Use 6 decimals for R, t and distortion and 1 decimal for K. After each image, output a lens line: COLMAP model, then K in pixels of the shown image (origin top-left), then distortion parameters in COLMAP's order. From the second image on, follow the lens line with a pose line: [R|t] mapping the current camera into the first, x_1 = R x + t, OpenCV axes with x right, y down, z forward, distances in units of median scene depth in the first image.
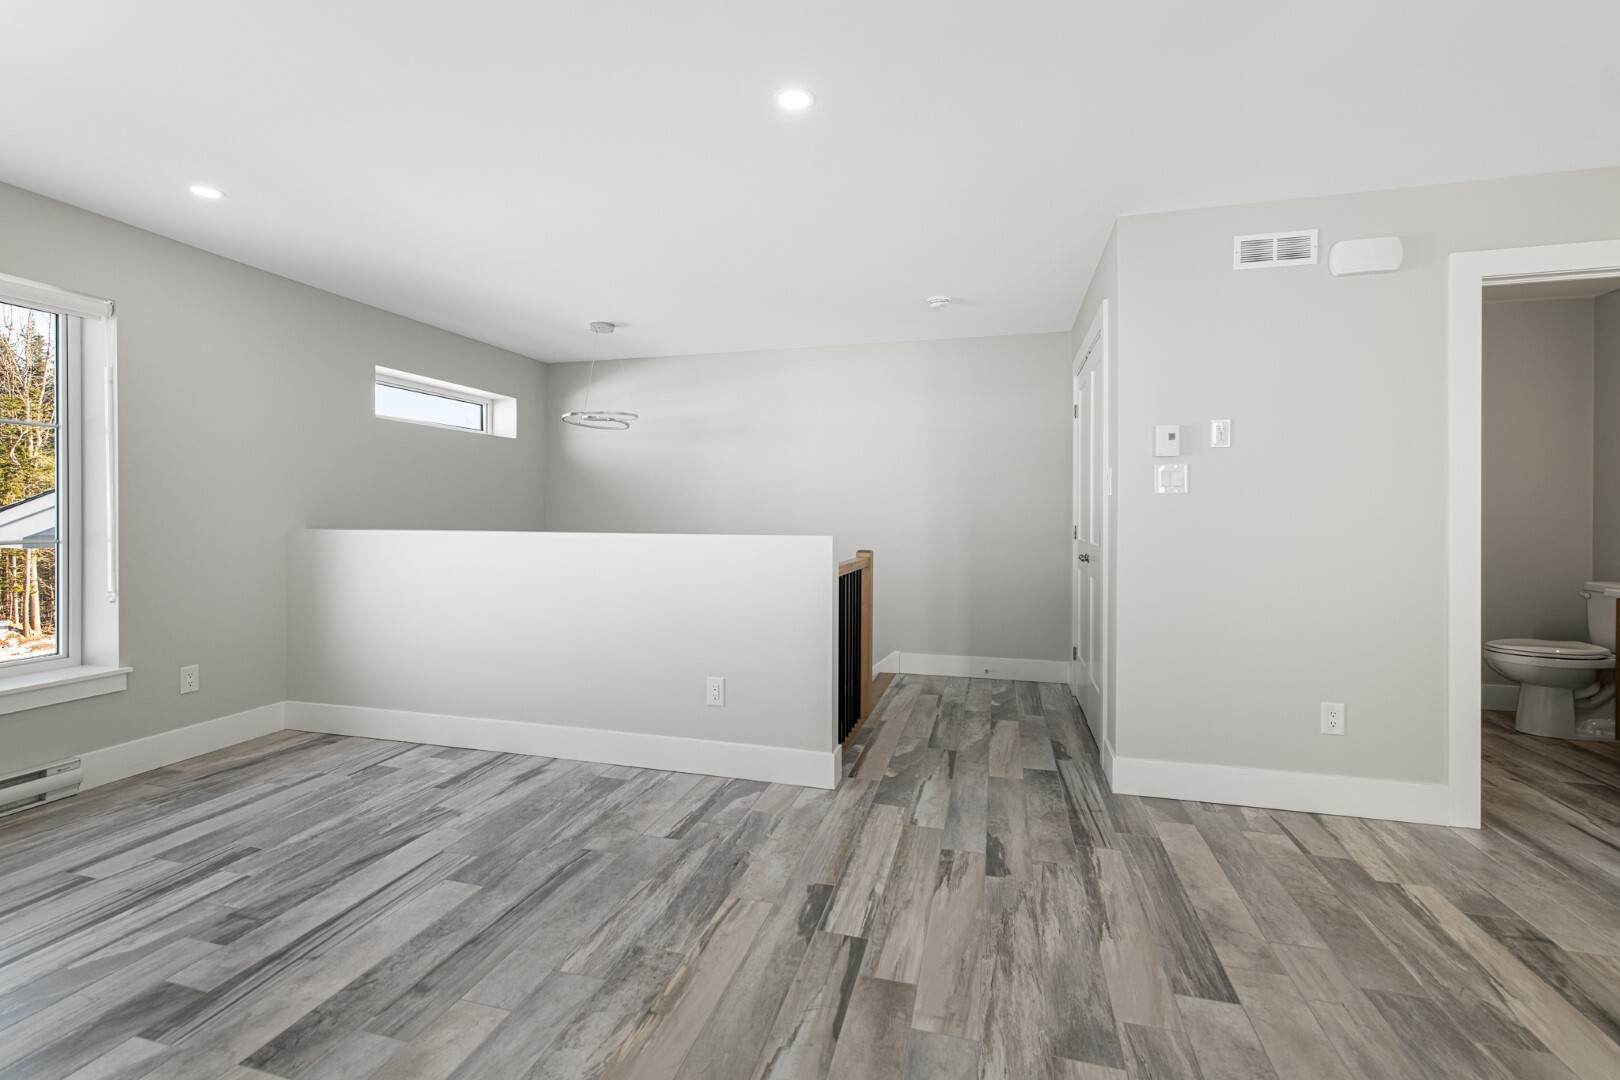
lens RADIAL K [[709.9, 0, 808.7], [0, 709.9, 512.2], [0, 0, 1]] dist [-0.000638, -0.000516]
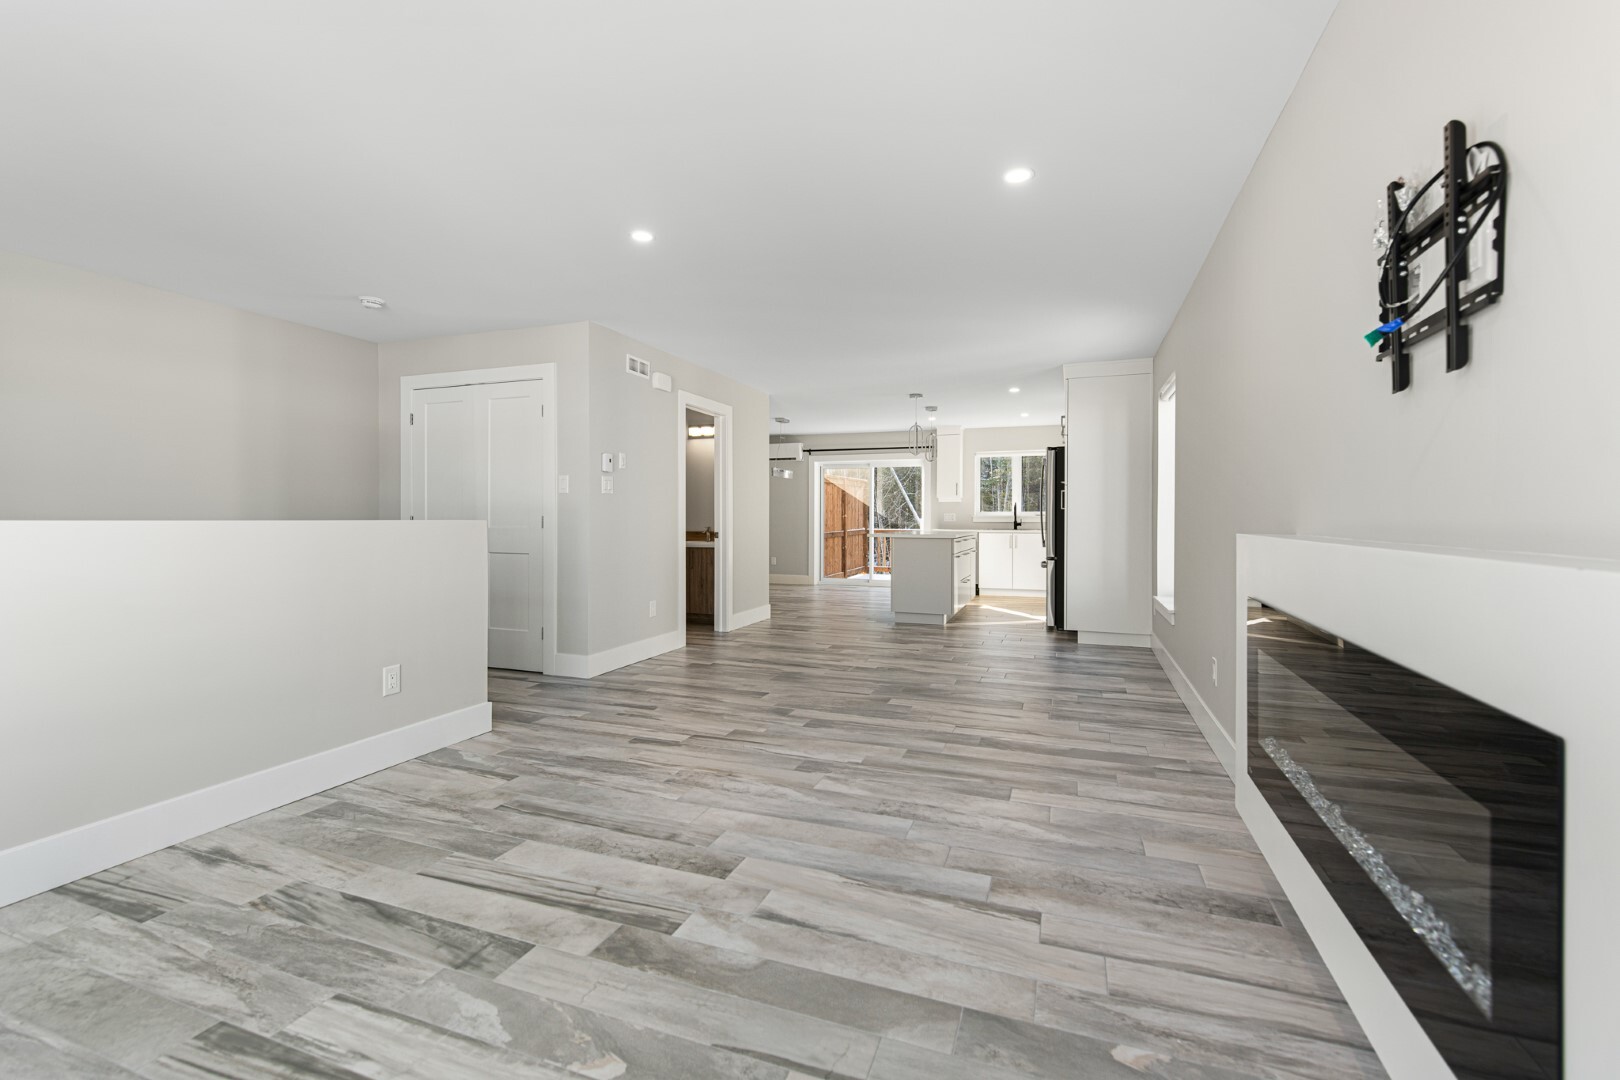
lens RADIAL K [[709.9, 0, 808.7], [0, 709.9, 512.2], [0, 0, 1]] dist [-0.000638, -0.000516]
pose [[0.085234, 0.005893, 0.996344, -1.326409], [-0.001050, 0.999982, -0.005824, 0.031674], [-0.996360, -0.000550, 0.085238, 0.427866]]
